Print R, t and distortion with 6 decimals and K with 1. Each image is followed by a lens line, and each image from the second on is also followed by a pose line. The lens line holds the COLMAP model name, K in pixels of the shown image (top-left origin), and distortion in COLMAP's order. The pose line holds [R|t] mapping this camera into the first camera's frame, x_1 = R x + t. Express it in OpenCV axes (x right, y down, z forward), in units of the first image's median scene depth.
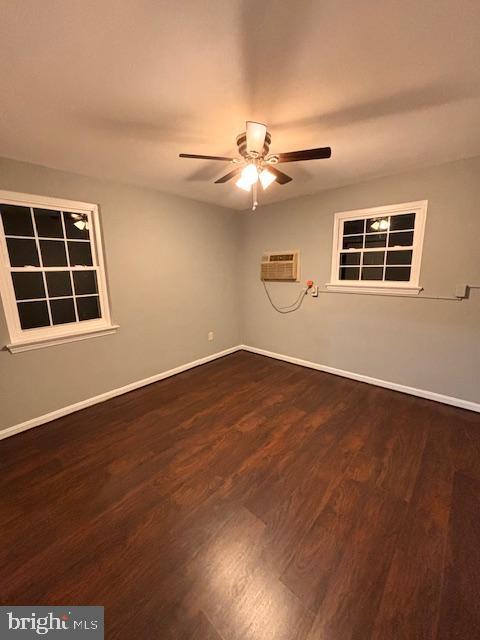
lens RADIAL K [[265.2, 0, 245.1], [0, 265.2, 322.4], [0, 0, 1]] dist [0.000379, 0.000078]
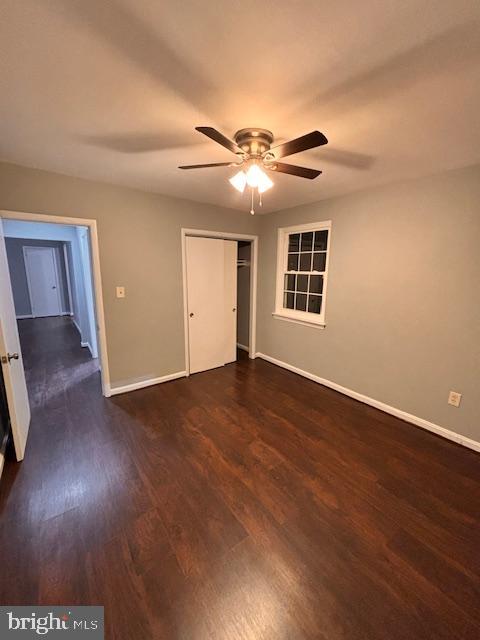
lens RADIAL K [[279.7, 0, 240.0], [0, 279.7, 320.0], [0, 0, 1]] dist [0.024959, -0.000037]
pose [[-0.270613, 0.186787, -0.944394, 0.861297], [-0.213377, 0.944958, 0.248041, -0.257276], [0.938743, 0.268635, -0.215862, 1.043872]]
